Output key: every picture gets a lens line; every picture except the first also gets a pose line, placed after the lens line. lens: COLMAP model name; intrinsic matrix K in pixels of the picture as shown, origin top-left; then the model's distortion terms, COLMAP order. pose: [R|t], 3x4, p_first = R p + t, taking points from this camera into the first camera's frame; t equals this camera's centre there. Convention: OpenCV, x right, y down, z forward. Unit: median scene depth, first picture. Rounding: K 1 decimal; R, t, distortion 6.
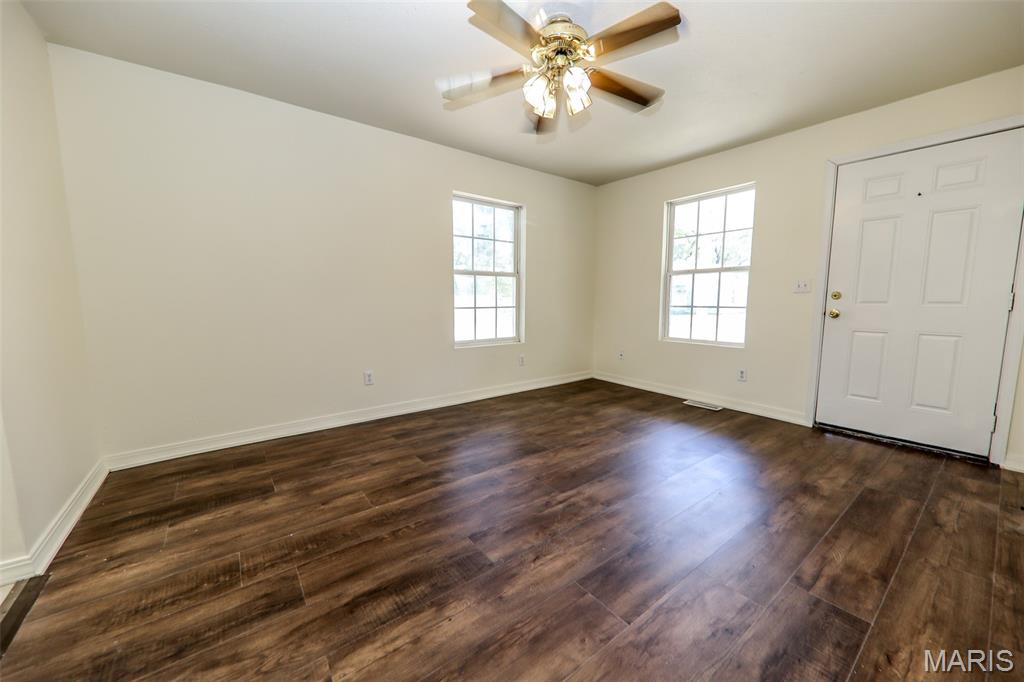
lens RADIAL K [[377.8, 0, 513.7], [0, 377.8, 342.2], [0, 0, 1]] dist [0.001940, -0.000027]
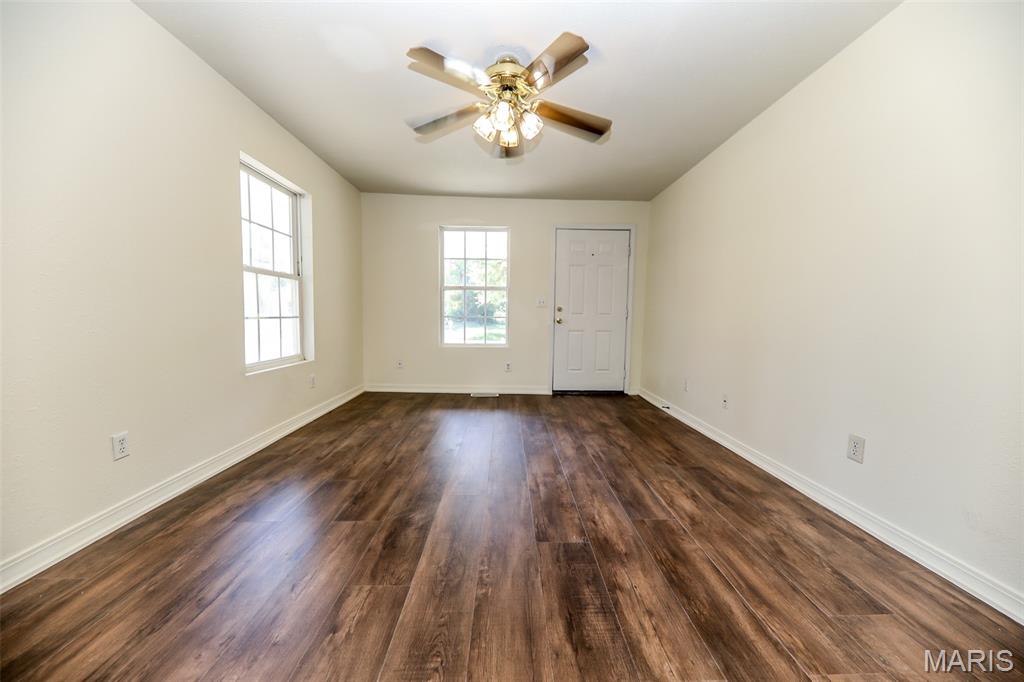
lens RADIAL K [[364.9, 0, 510.3], [0, 364.9, 342.2], [0, 0, 1]] dist [0.010306, -0.005673]
pose [[0.590942, -0.054589, 0.804865, -0.518163], [0.079239, 0.996811, 0.009429, -0.015654], [-0.802813, 0.058205, 0.593384, 0.255205]]
